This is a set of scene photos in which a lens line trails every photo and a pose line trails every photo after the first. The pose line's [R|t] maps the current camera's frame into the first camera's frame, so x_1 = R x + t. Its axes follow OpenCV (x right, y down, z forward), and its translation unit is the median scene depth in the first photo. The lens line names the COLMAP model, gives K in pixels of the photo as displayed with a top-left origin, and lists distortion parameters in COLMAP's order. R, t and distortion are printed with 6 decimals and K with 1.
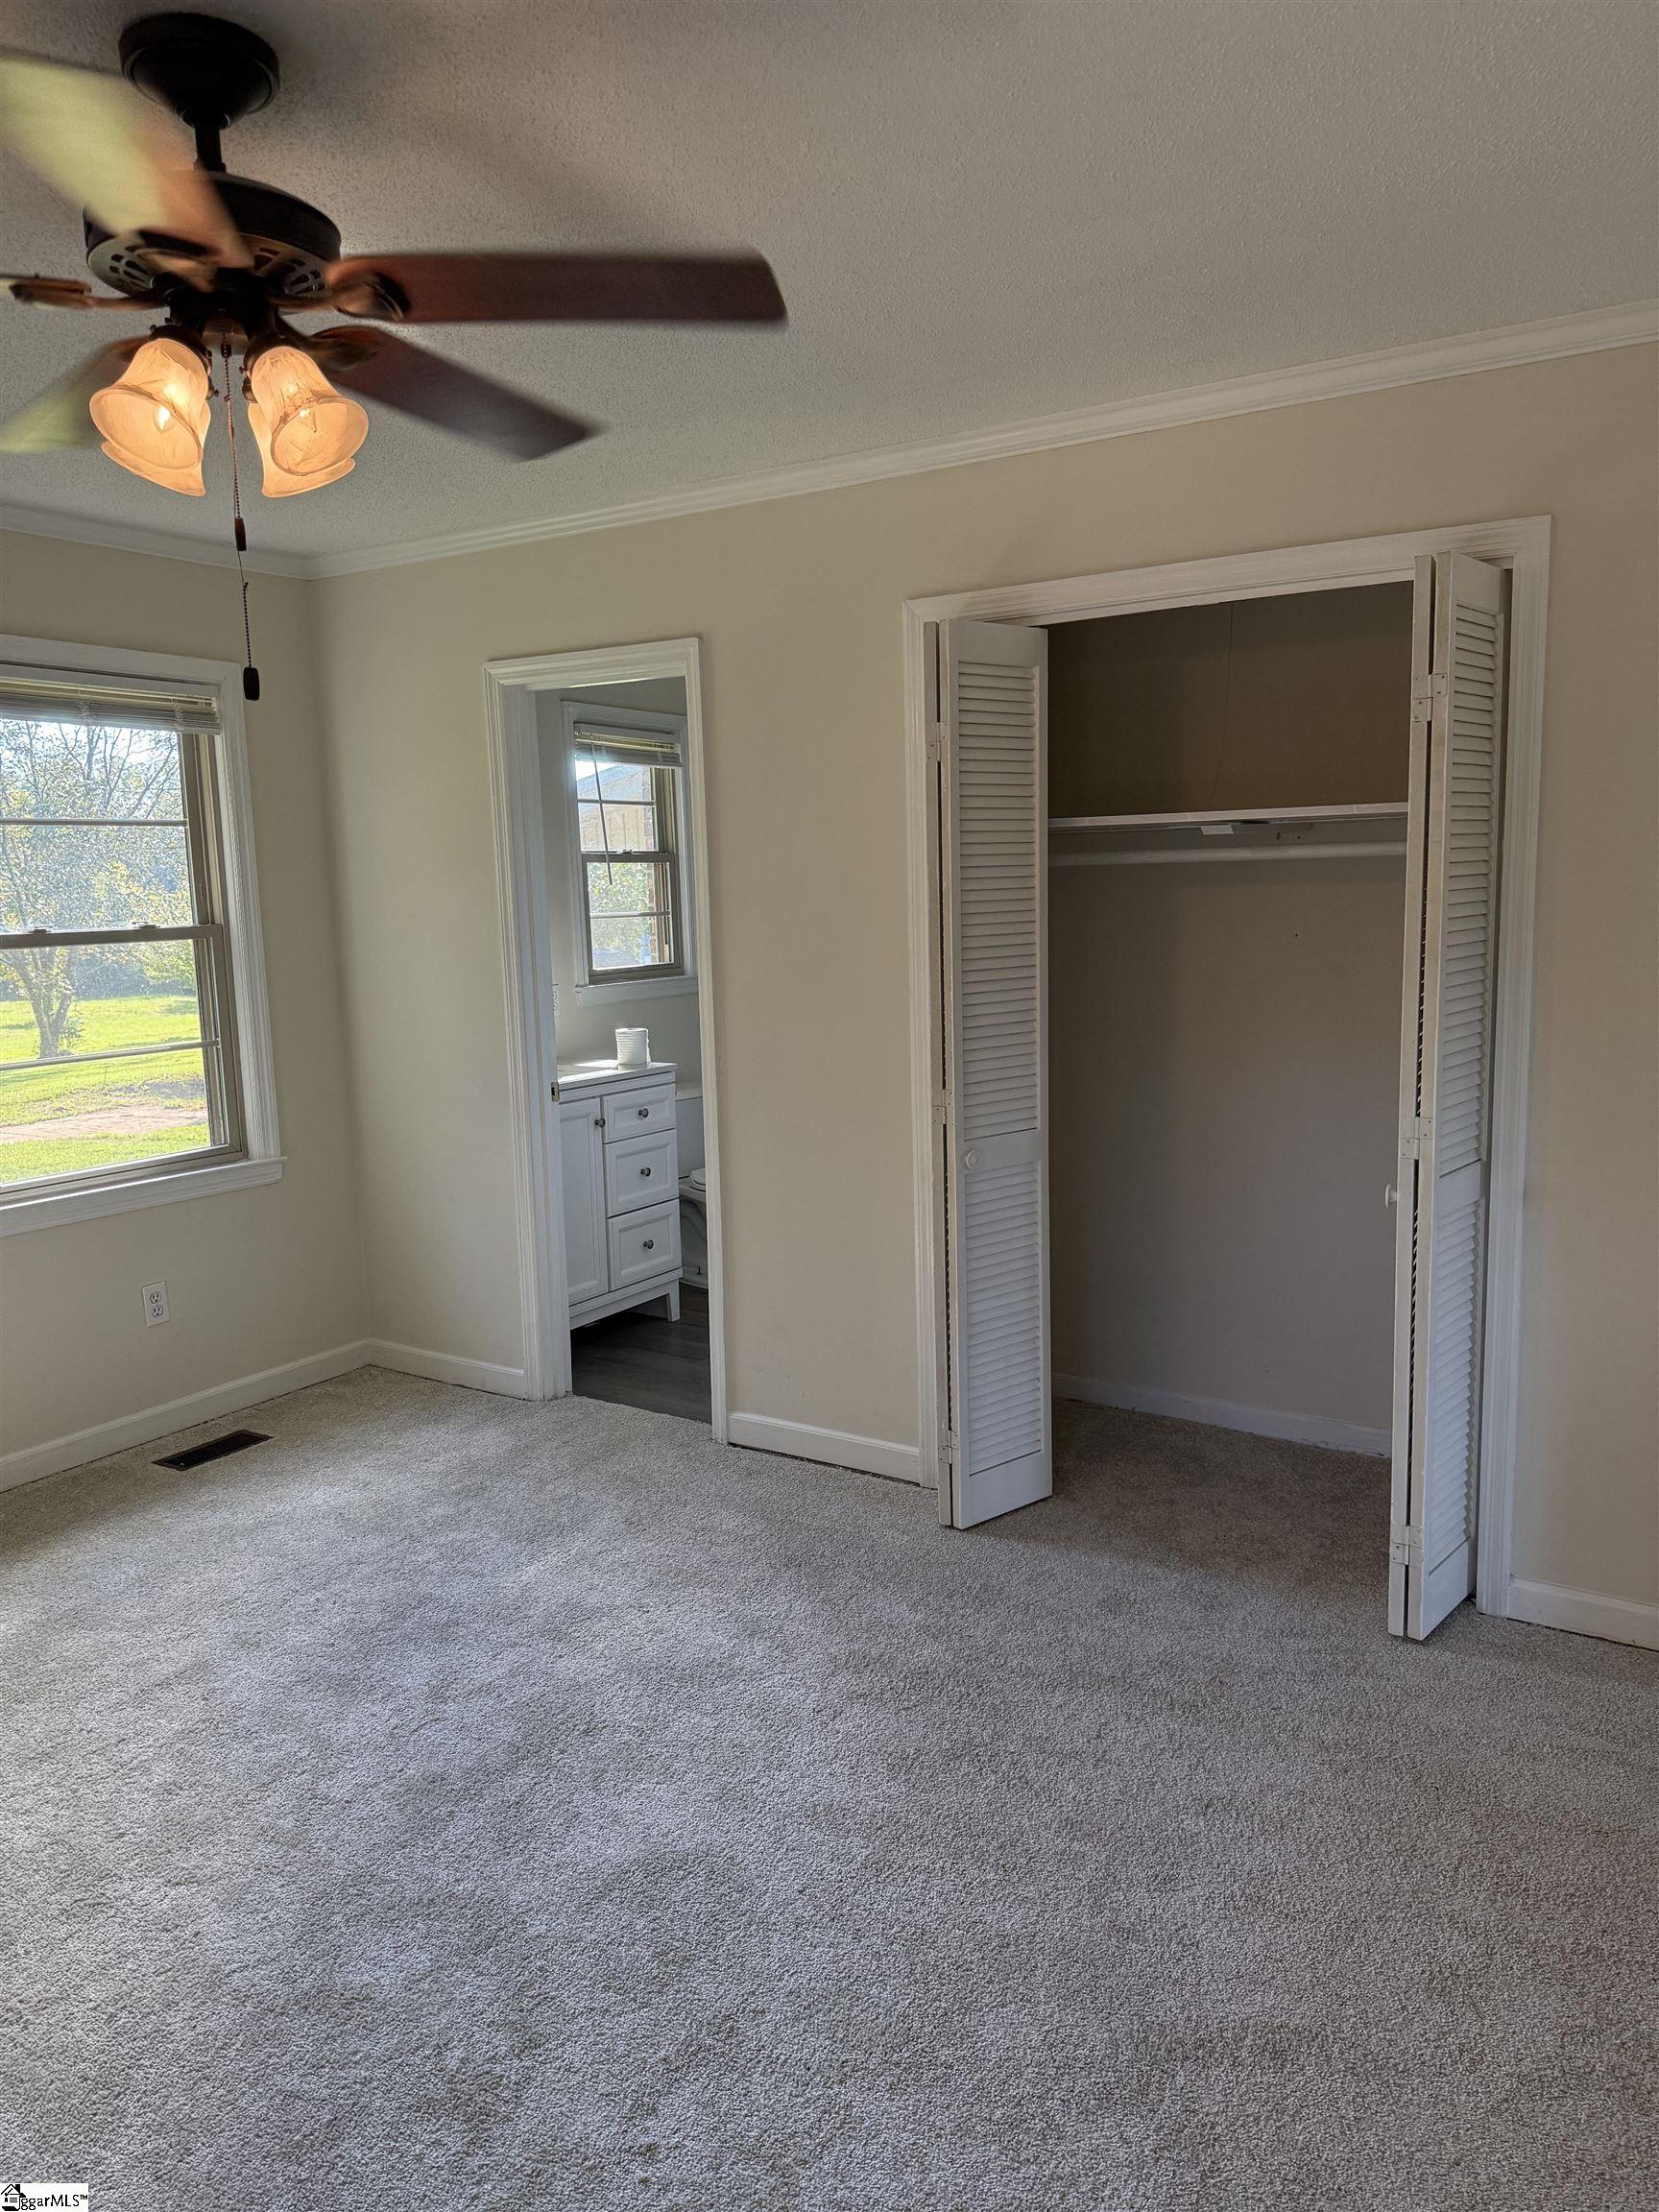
lens RADIAL K [[1567.6, 0, 834.2], [0, 1567.6, 1114.1], [0, 0, 1]] dist [0.007197, 0.000696]
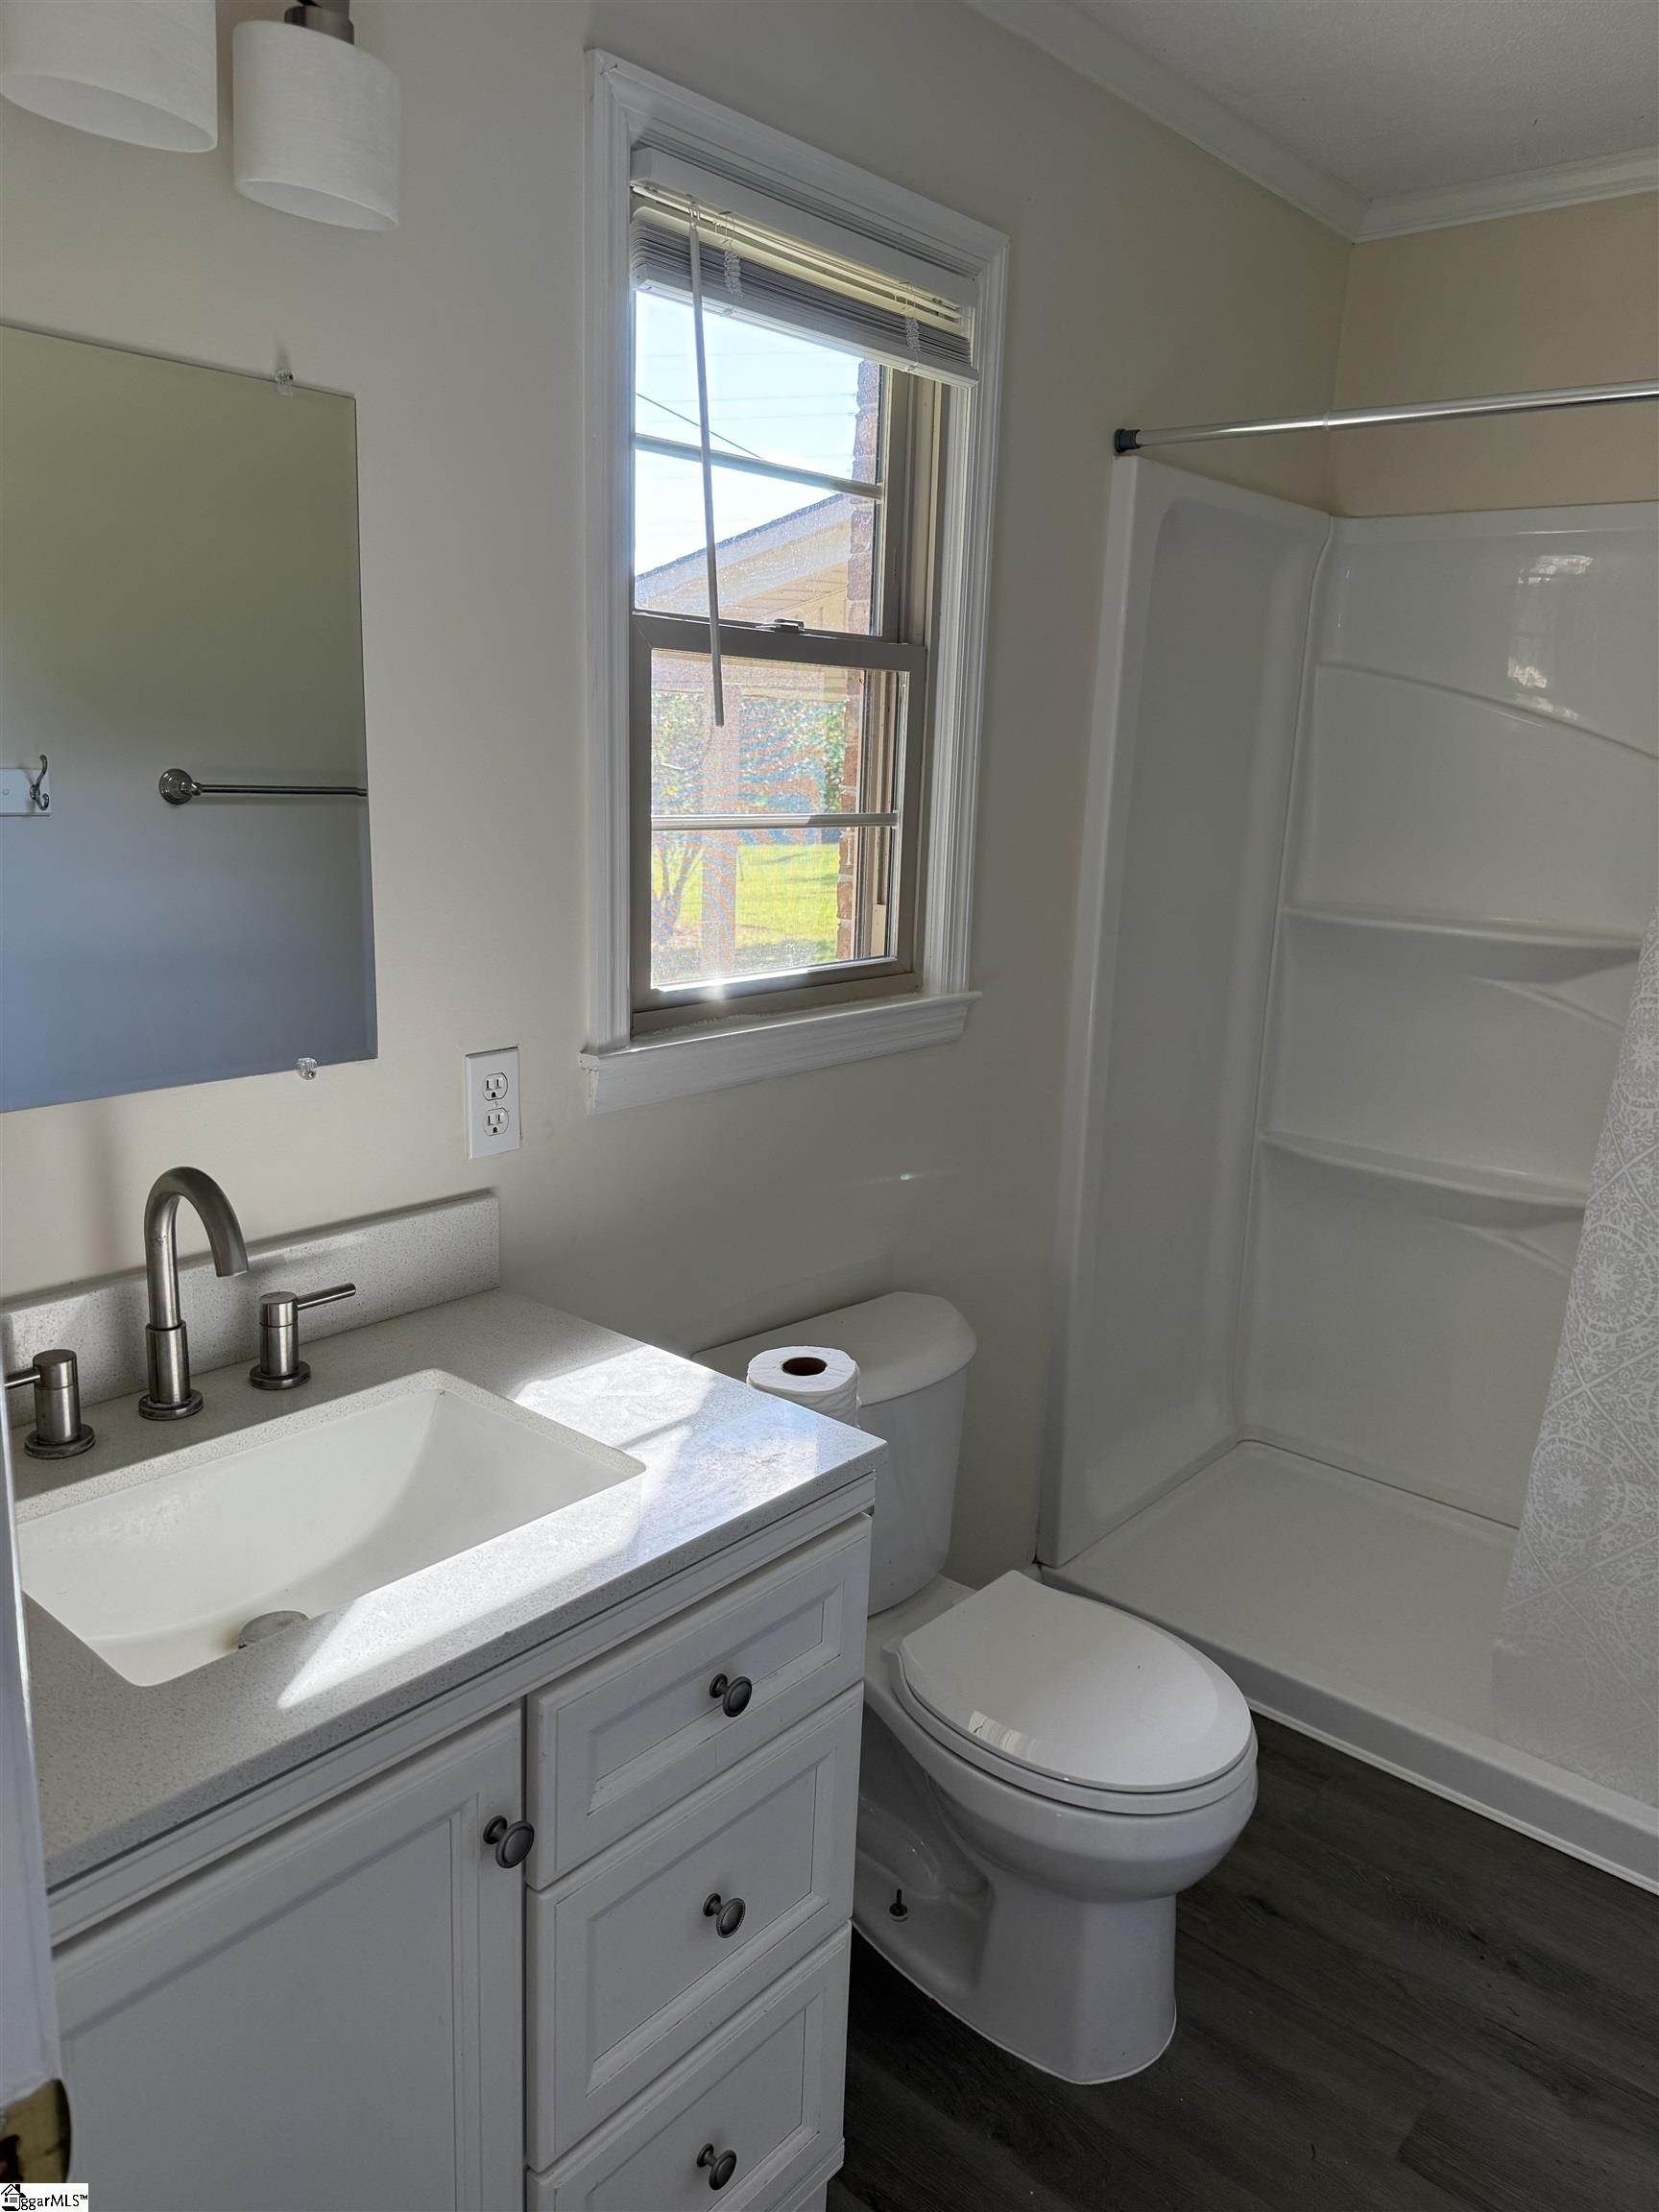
lens RADIAL K [[1567.6, 0, 823.9], [0, 1567.6, 1097.7], [0, 0, 1]] dist [0.007197, 0.000696]
pose [[0.988103, 0.094939, -0.120993, -0.075490], [-0.084196, 0.992284, 0.091009, -0.100459], [0.128700, -0.079740, 0.988473, 0.670878]]
